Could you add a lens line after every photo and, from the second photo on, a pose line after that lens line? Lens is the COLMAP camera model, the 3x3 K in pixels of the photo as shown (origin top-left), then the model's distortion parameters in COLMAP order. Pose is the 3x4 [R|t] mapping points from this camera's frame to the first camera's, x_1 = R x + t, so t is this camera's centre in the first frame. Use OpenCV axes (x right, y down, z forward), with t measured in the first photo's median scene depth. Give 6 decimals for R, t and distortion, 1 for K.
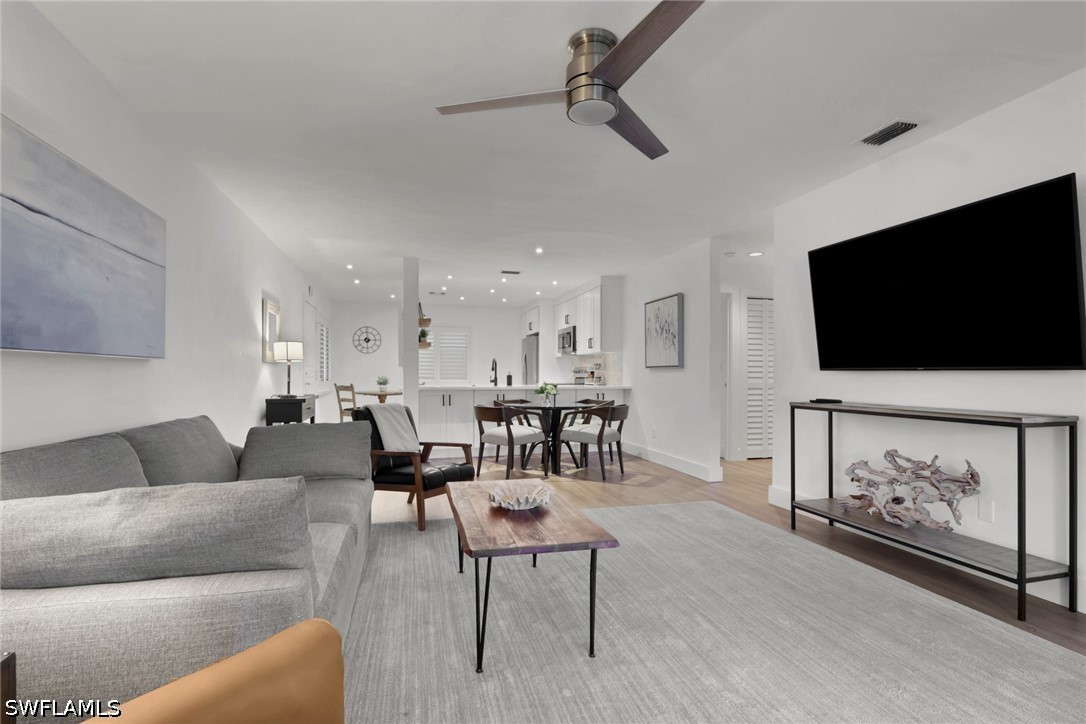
lens RADIAL K [[512.5, 0, 543.0], [0, 512.5, 362.0], [0, 0, 1]] dist [0.008971, 0.000334]
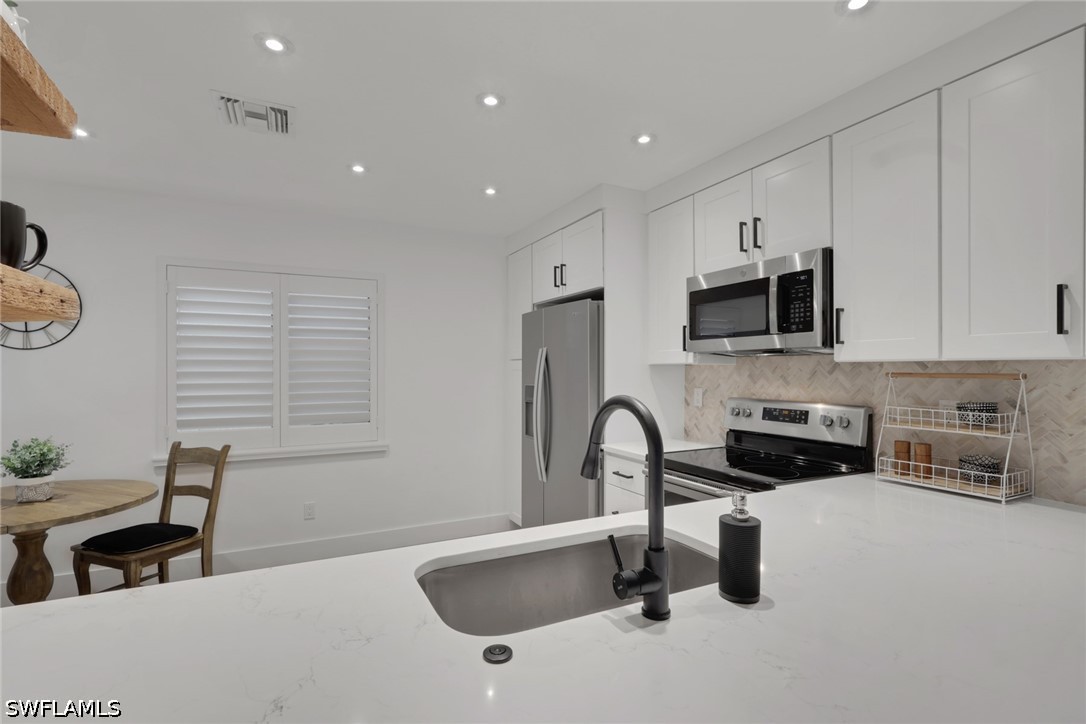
lens RADIAL K [[512.5, 0, 543.0], [0, 512.5, 362.0], [0, 0, 1]] dist [0.008971, 0.000334]
pose [[0.980258, -0.001437, 0.197719, -0.123469], [-0.001403, 0.999898, 0.014222, -0.016673], [-0.197719, -0.014218, 0.980156, 0.752265]]
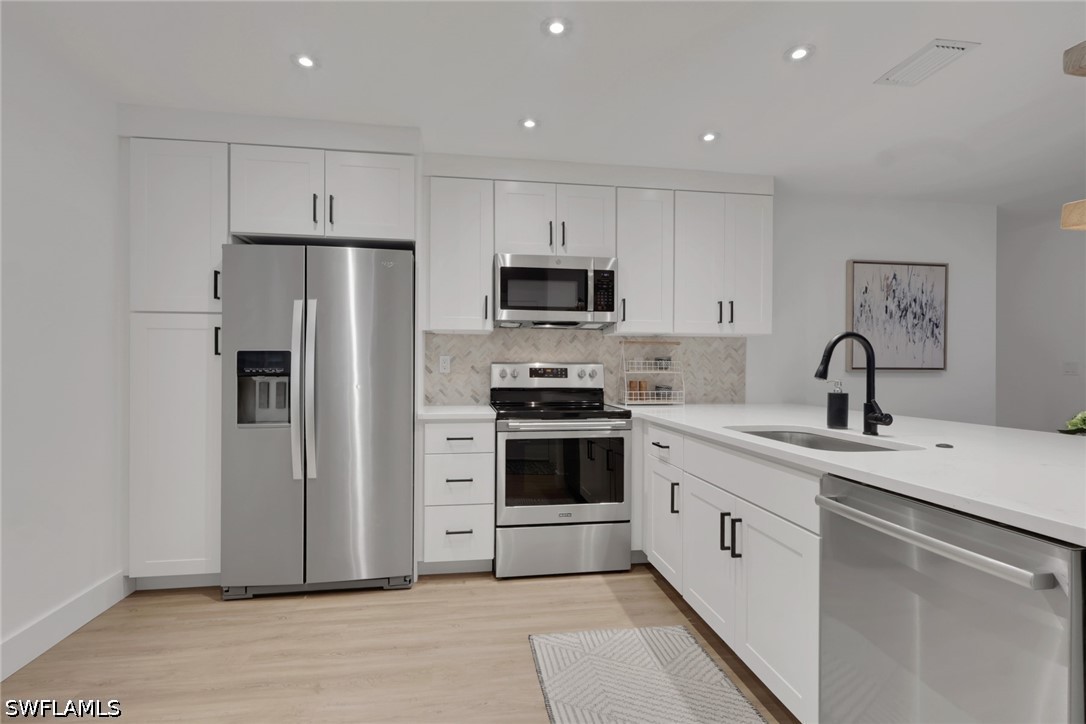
lens RADIAL K [[525.3, 0, 543.0], [0, 525.3, 362.0], [0, 0, 1]] dist [0.001779, -0.000025]
pose [[0.115475, 0.008027, 0.993278, -0.335412], [-0.030808, 0.999515, -0.004495, 0.012141], [-0.992832, -0.030082, 0.115667, 0.975204]]
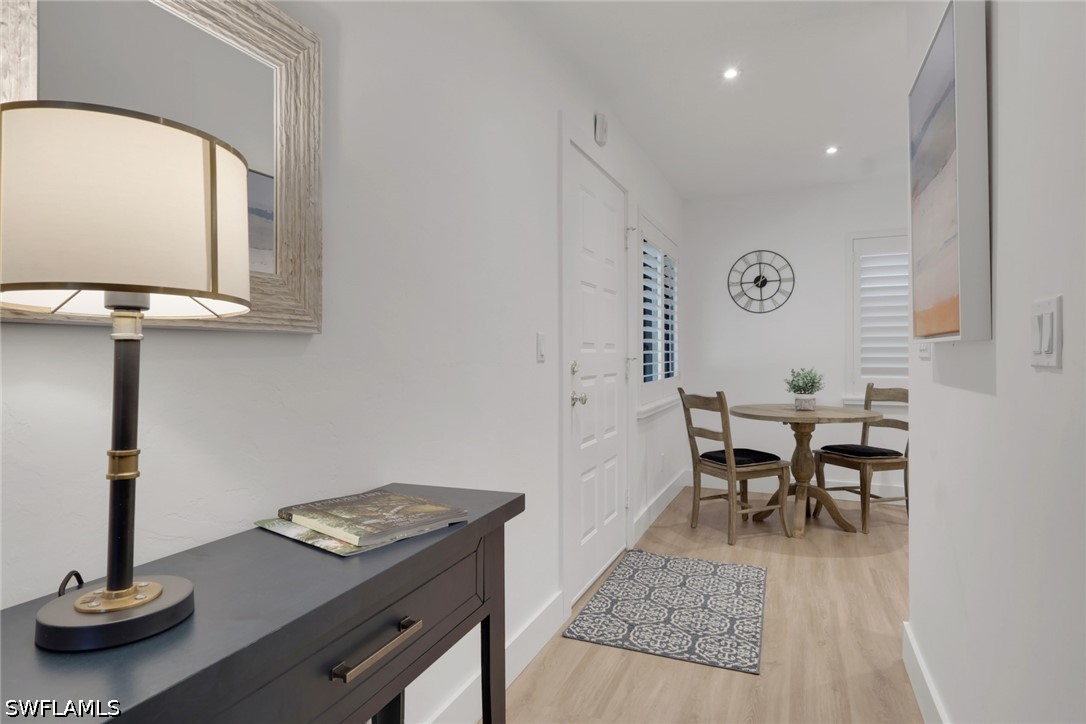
lens RADIAL K [[605.8, 0, 543.0], [0, 605.8, 362.0], [0, 0, 1]] dist [0.000165, 0.000089]
pose [[0.784477, 0.005837, -0.620130, -0.202944], [0.017971, 0.999322, 0.032140, 0.005080], [0.619897, -0.036357, 0.783840, 0.579632]]
